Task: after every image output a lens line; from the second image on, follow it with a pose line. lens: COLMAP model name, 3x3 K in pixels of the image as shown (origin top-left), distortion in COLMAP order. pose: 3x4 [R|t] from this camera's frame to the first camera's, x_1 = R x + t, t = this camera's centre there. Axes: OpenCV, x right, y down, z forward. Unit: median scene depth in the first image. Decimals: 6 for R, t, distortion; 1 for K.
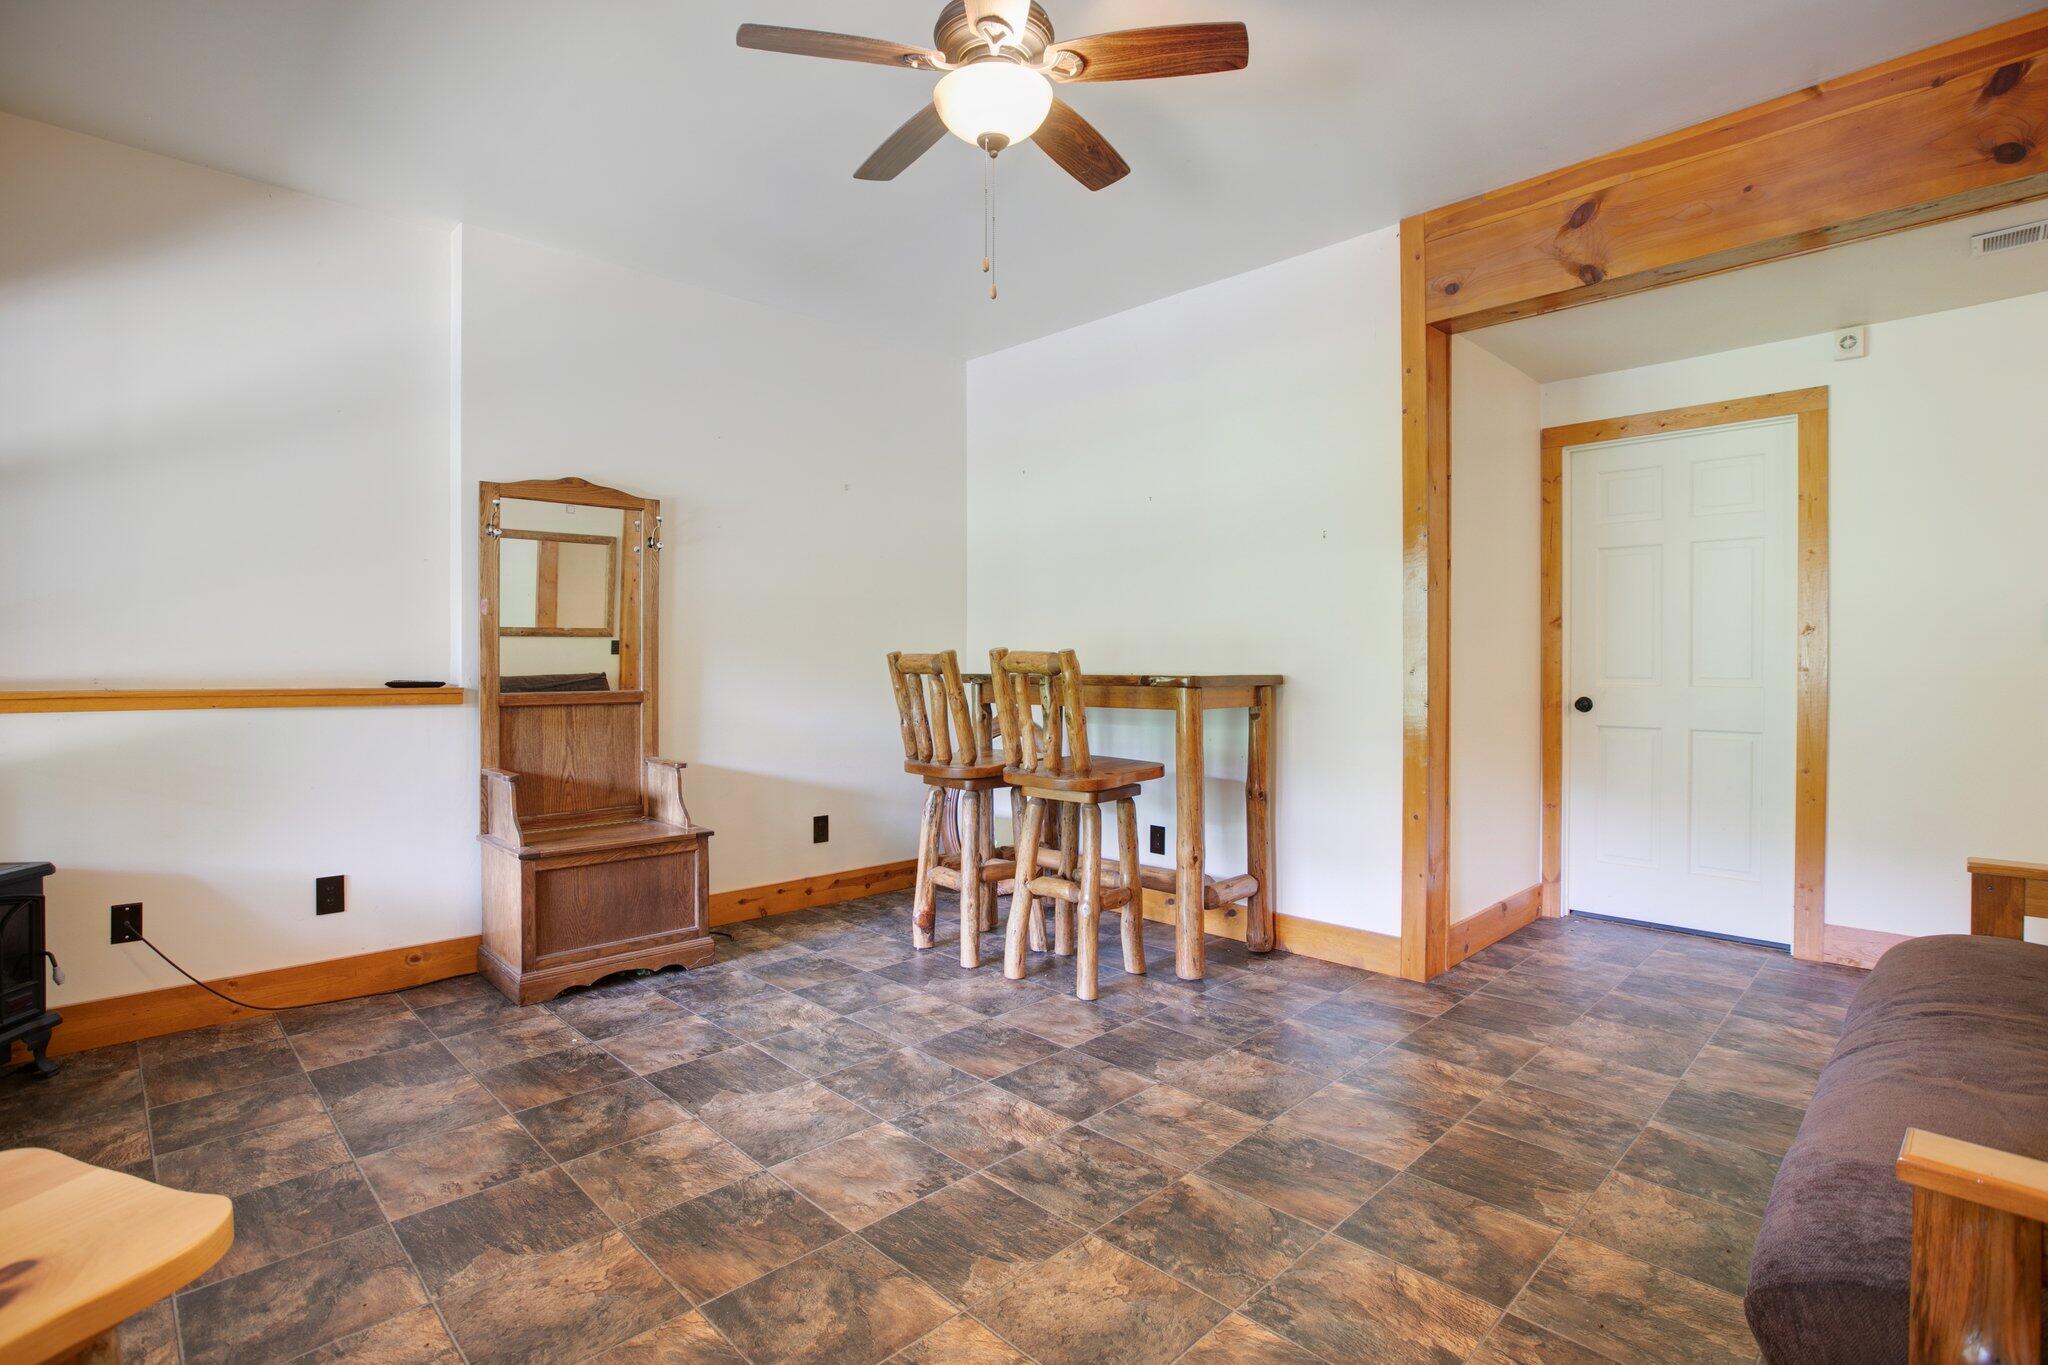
lens RADIAL K [[974.0, 0, 1020.0], [0, 974.0, 672.6], [0, 0, 1]] dist [-0.056357, 0.021969]
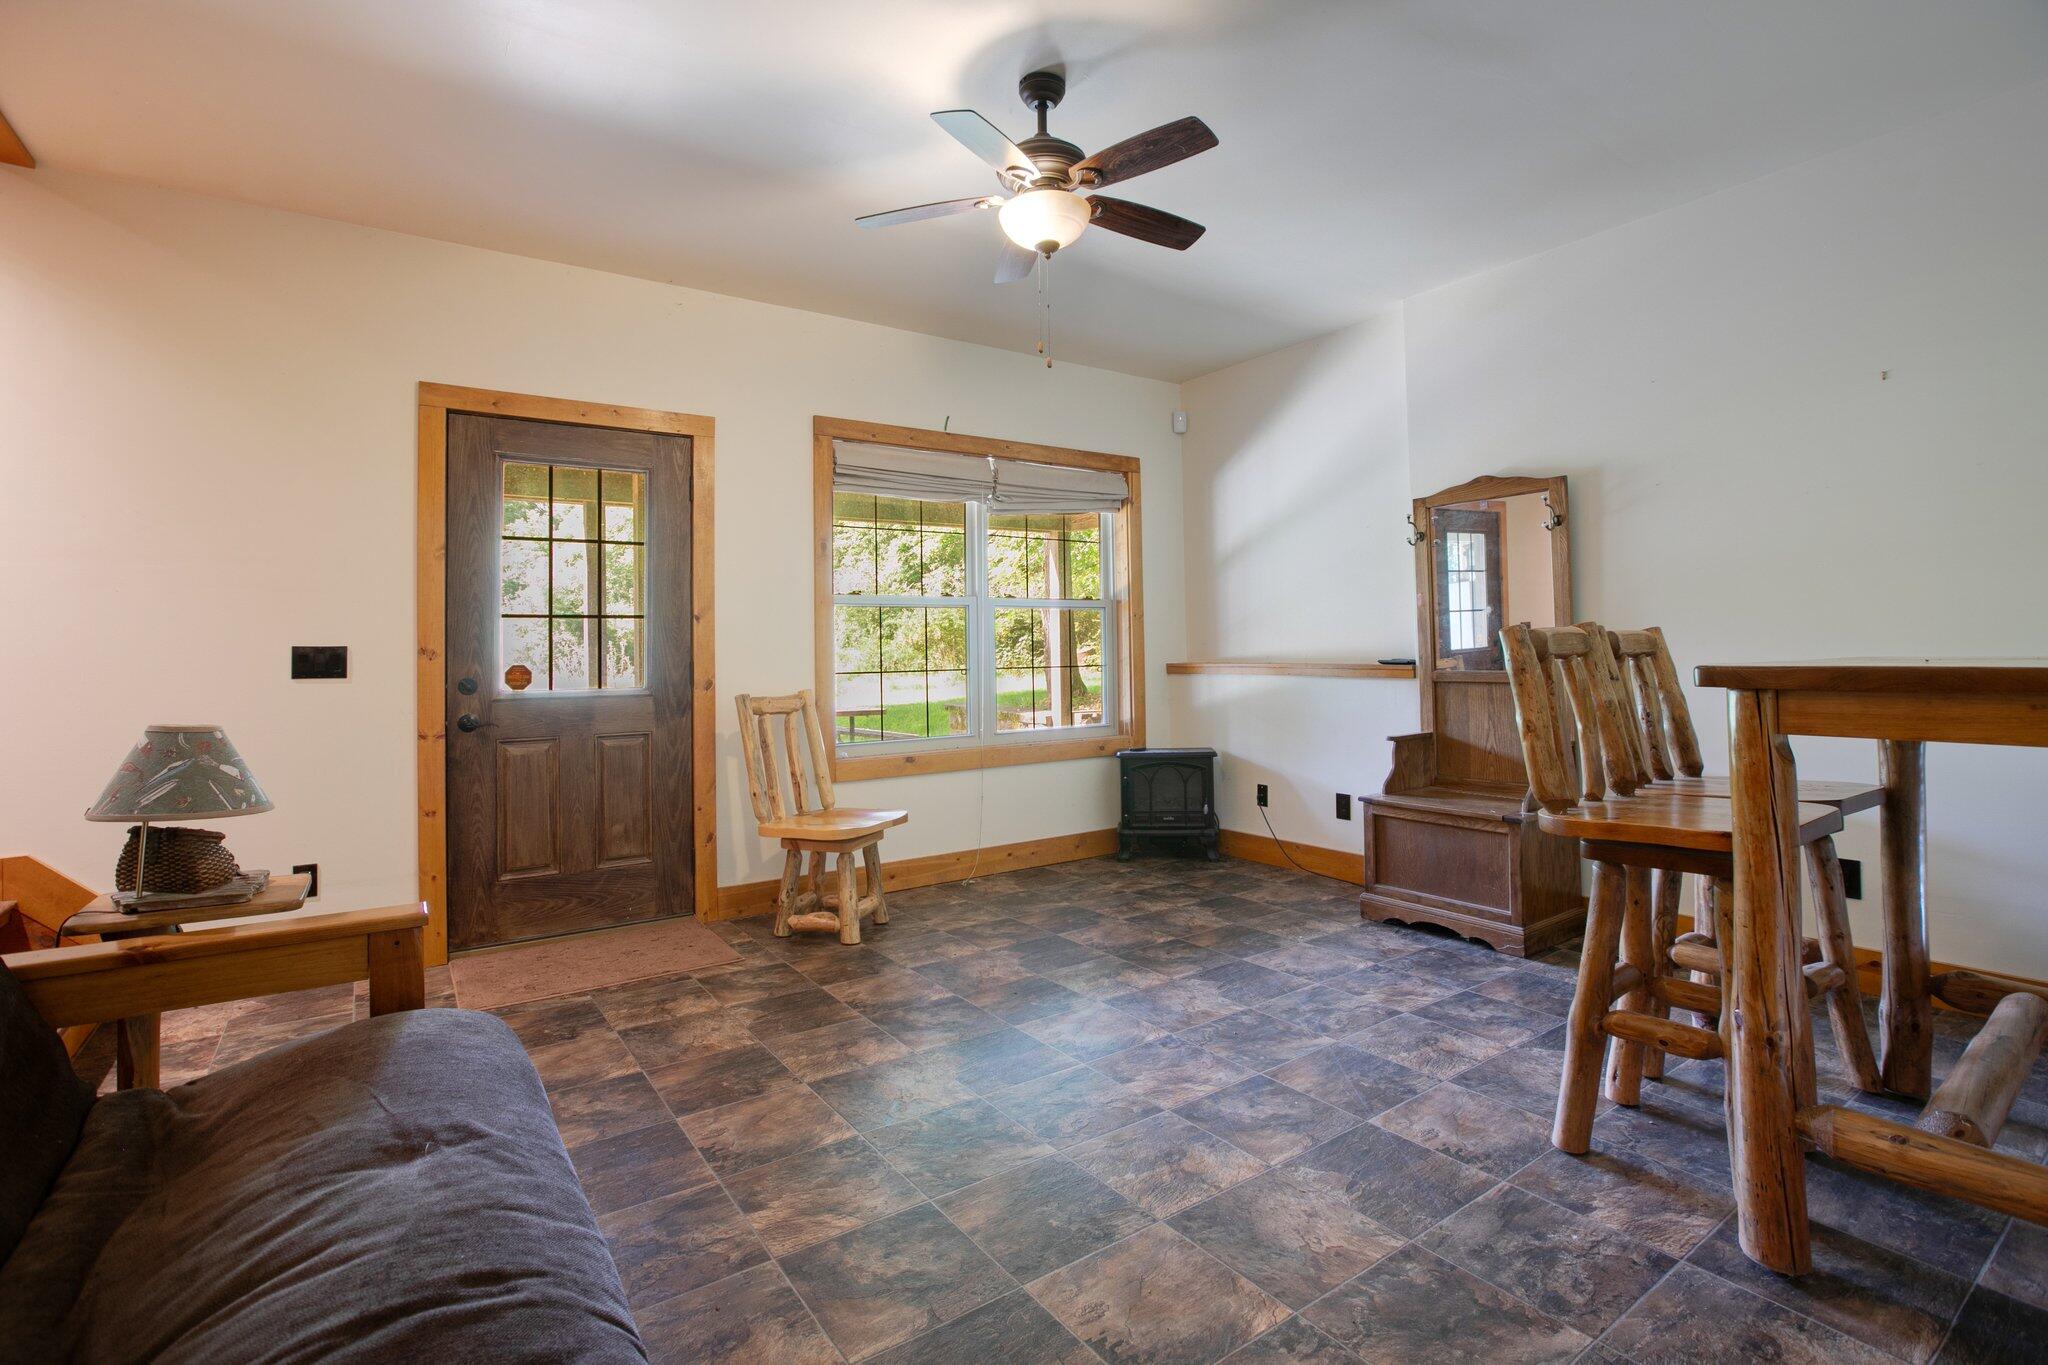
lens RADIAL K [[953.9, 0, 1013.8], [0, 953.9, 628.3], [0, 0, 1]] dist [-0.045997, 0.013982]
pose [[-0.166633, -0.019566, -0.985825, 0.792234], [0.005702, 0.999767, -0.020806, -0.010519], [0.986003, -0.009088, -0.166482, 0.751342]]
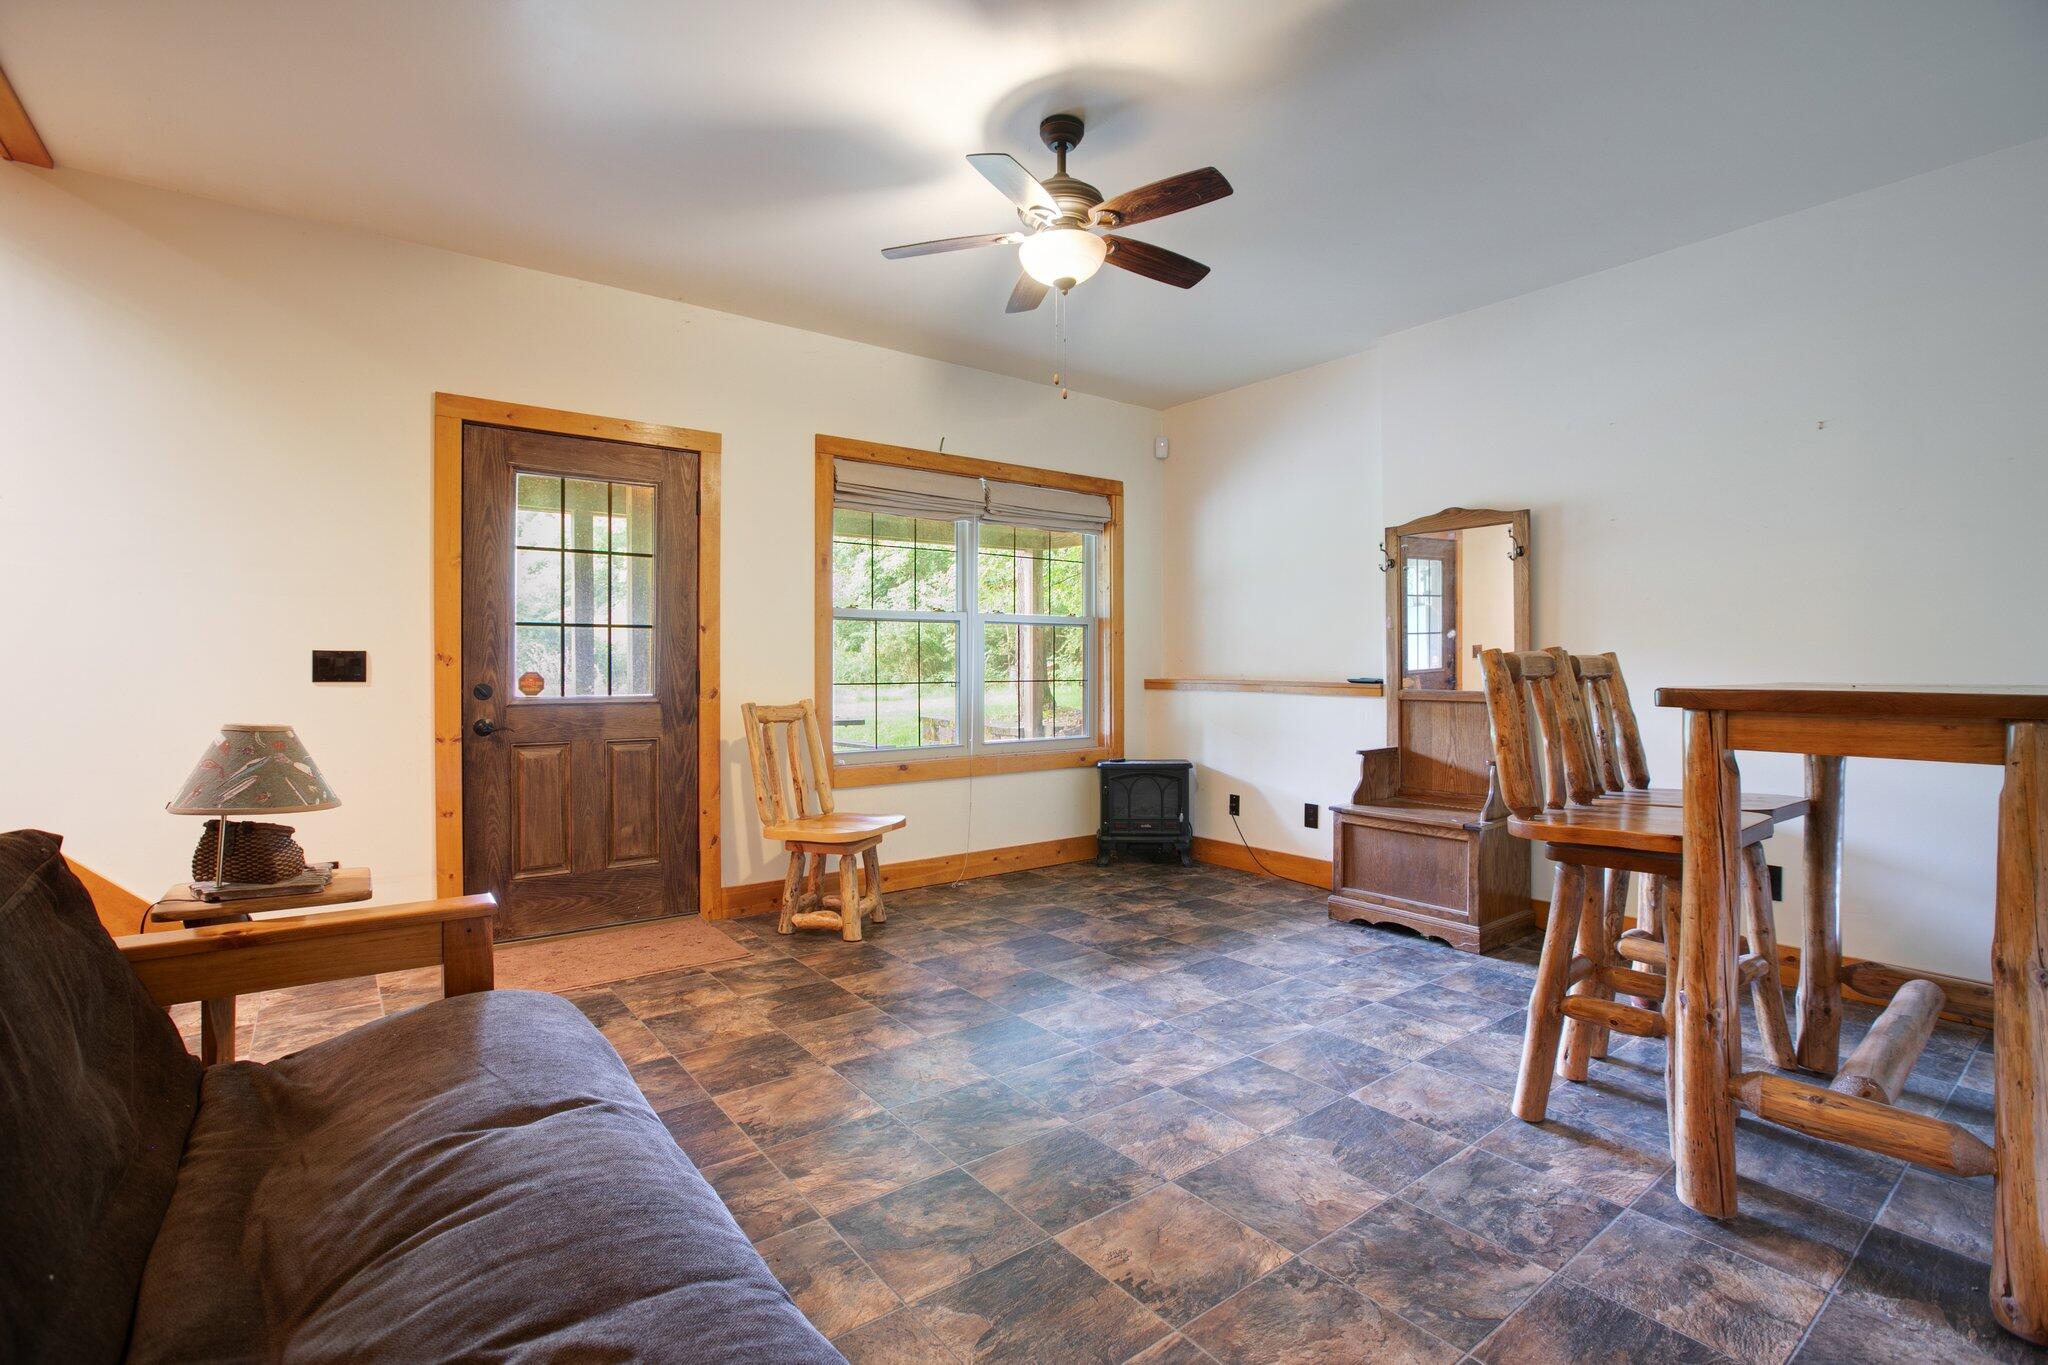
lens RADIAL K [[936.0, 0, 1014.2], [0, 936.0, 671.8], [0, 0, 1]] dist [-0.053450, 0.019891]
pose [[-0.123824, 0.008541, -0.992267, 0.835885], [-0.009563, 0.999906, 0.009800, -0.010188], [0.992258, 0.010703, -0.123731, 0.708844]]
